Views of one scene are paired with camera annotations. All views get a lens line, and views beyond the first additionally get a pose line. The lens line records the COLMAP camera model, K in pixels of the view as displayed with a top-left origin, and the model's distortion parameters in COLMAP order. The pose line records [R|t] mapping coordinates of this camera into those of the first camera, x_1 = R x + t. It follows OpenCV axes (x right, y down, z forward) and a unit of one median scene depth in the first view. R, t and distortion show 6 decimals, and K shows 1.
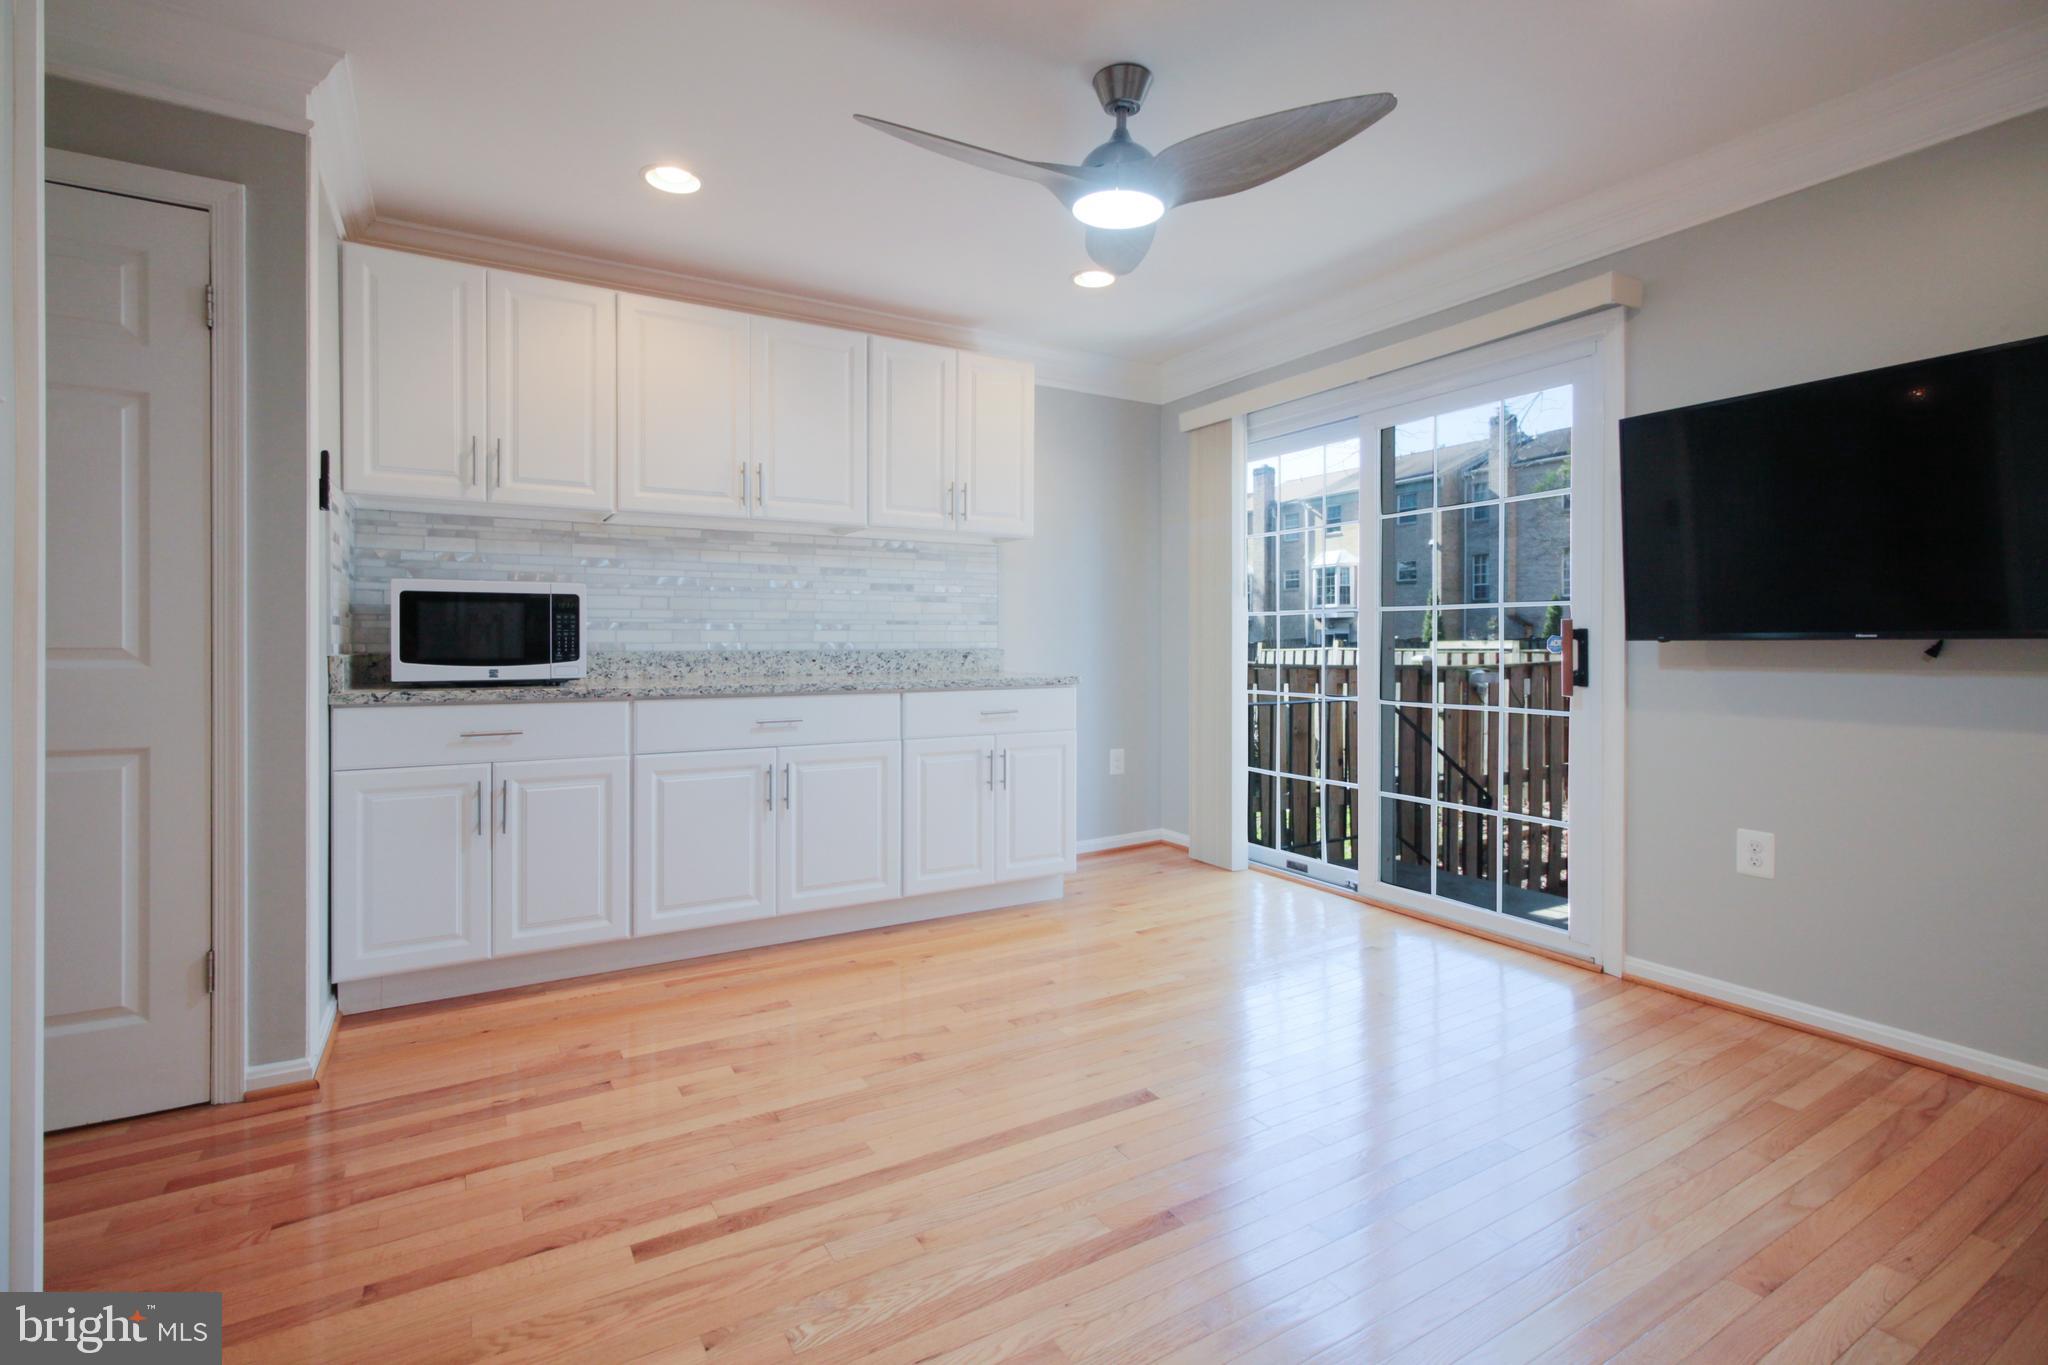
lens RADIAL K [[962.5, 0, 1026.6], [0, 962.5, 643.6], [0, 0, 1]] dist [0.000879, -0.000109]
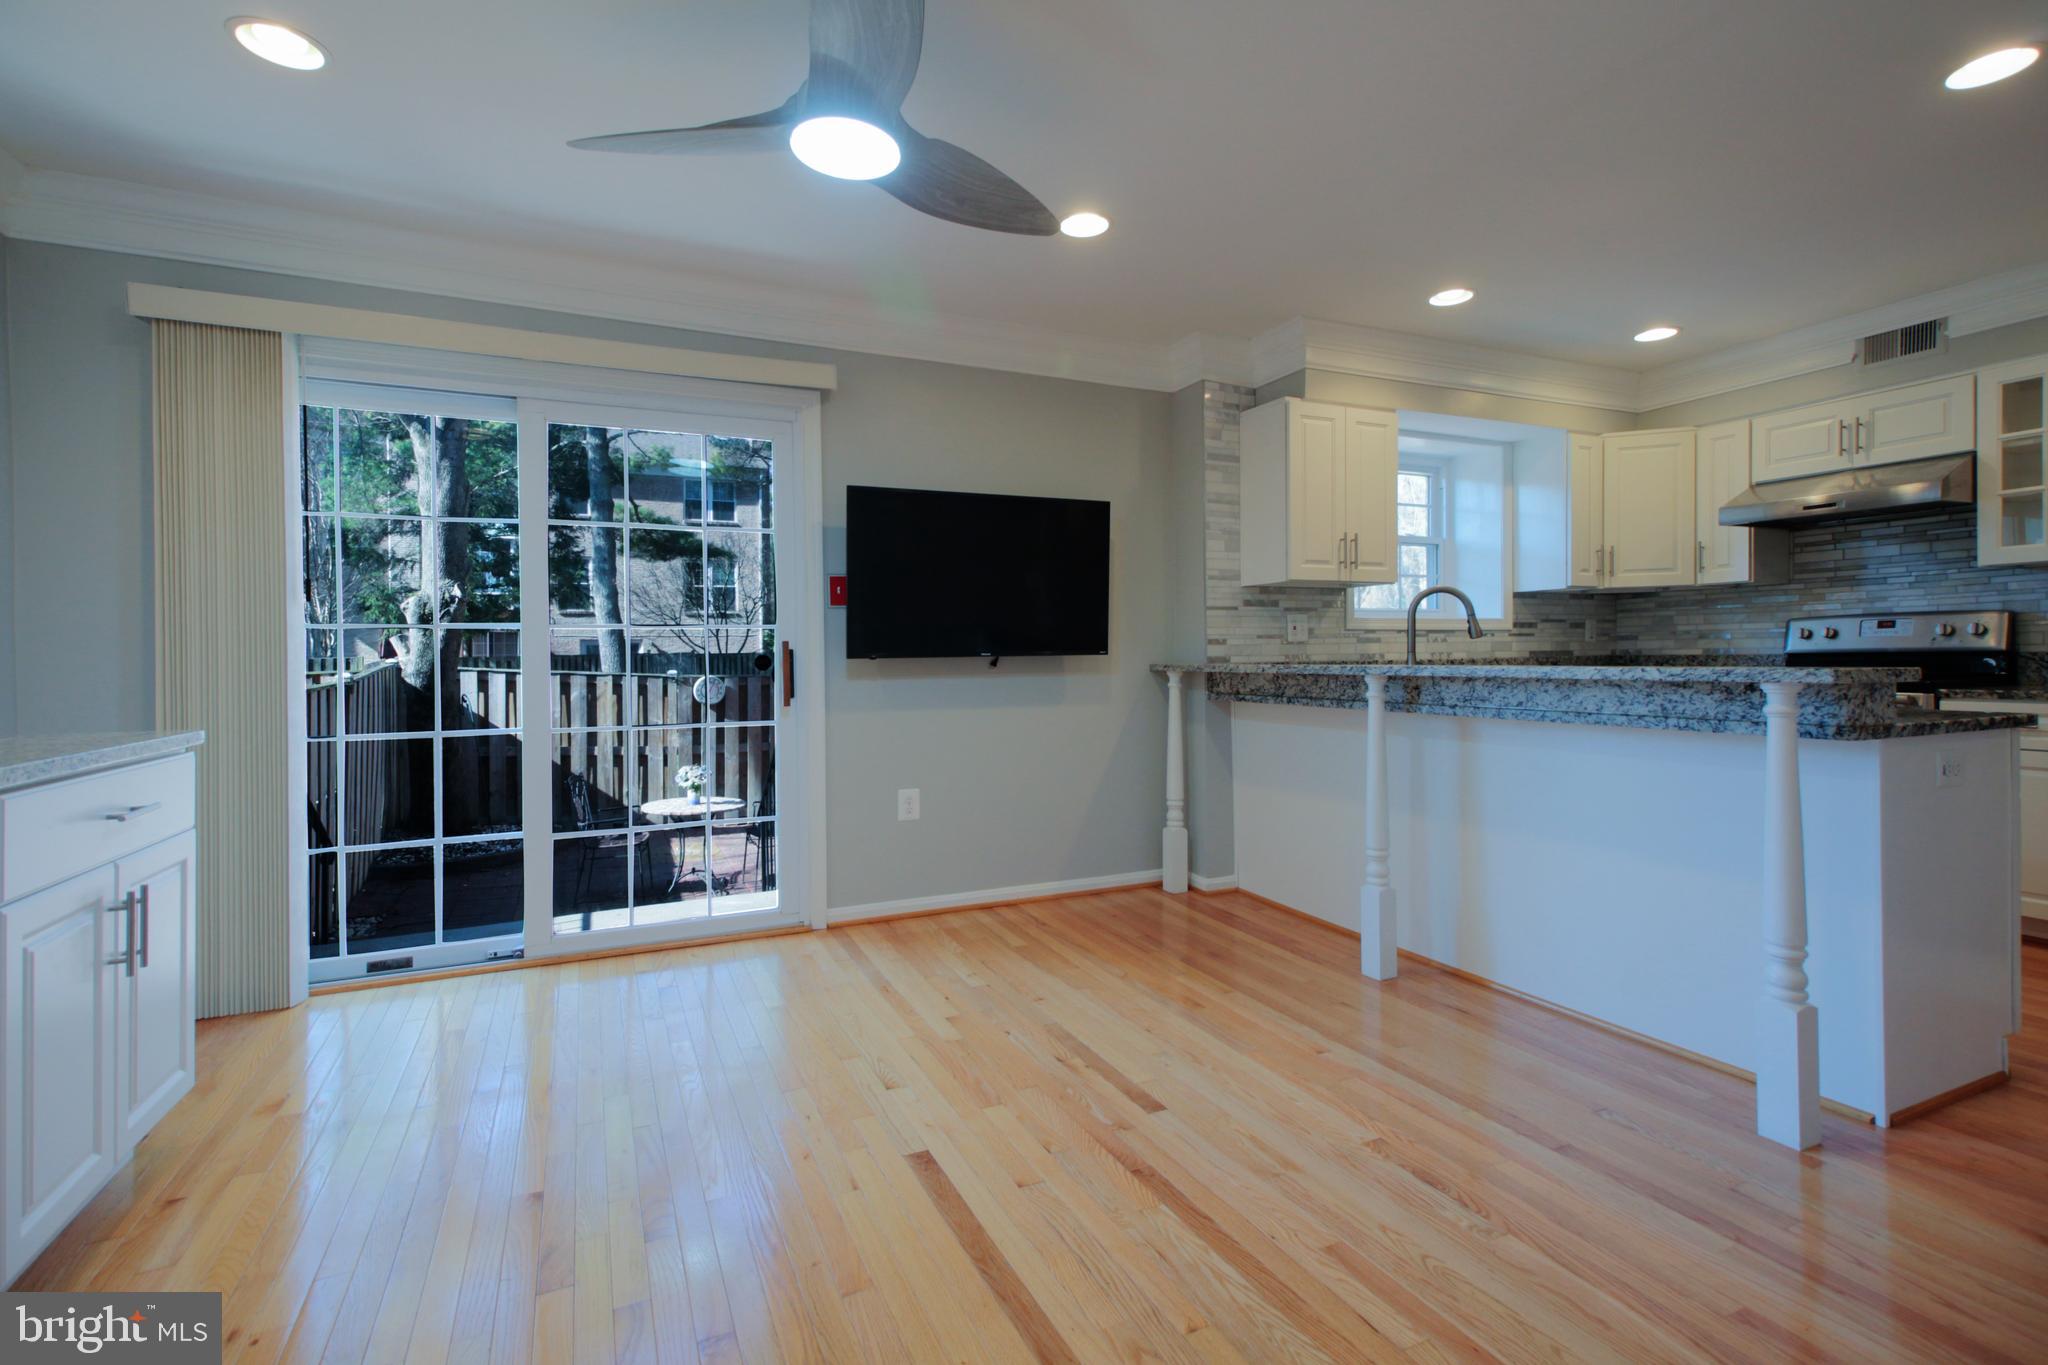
lens RADIAL K [[952.0, 0, 1019.3], [0, 952.0, 658.5], [0, 0, 1]] dist [0.019326, 0.000162]
pose [[0.103470, -0.001697, 0.994631, -0.549175], [0.014245, 0.999899, 0.000224, -0.000253], [-0.994531, 0.014145, 0.103484, 0.576430]]
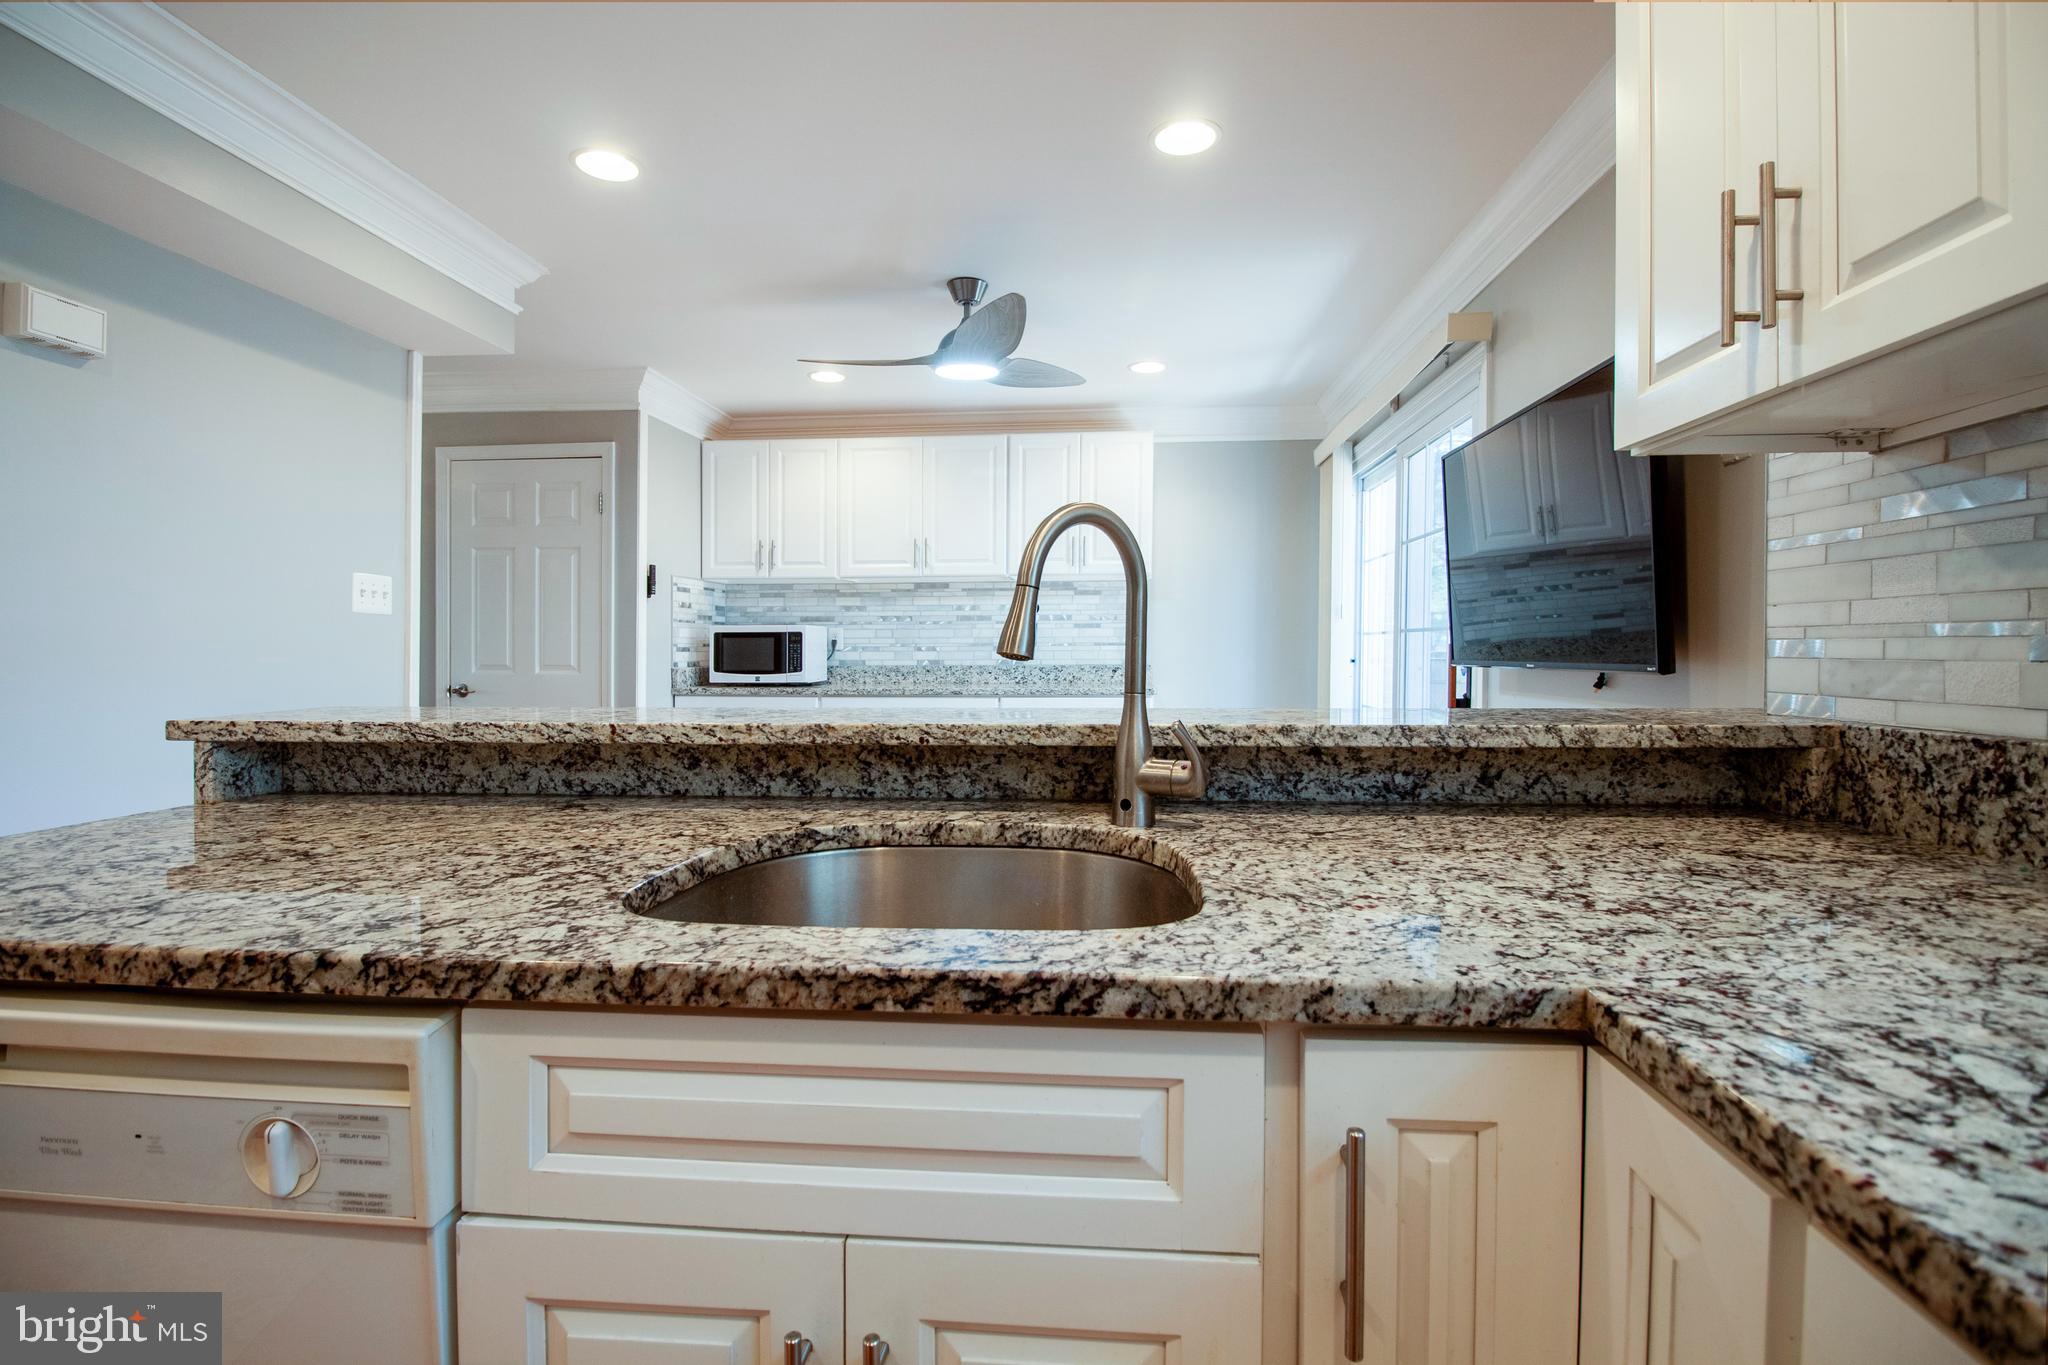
lens RADIAL K [[950.4, 0, 1019.2], [0, 950.4, 657.4], [0, 0, 1]] dist [0.001156, -0.013493]
pose [[0.810047, 0.004535, -0.586347, 0.762231], [0.000000, 0.999970, 0.007734, -0.018716], [0.586365, -0.006265, 0.810023, -0.100585]]
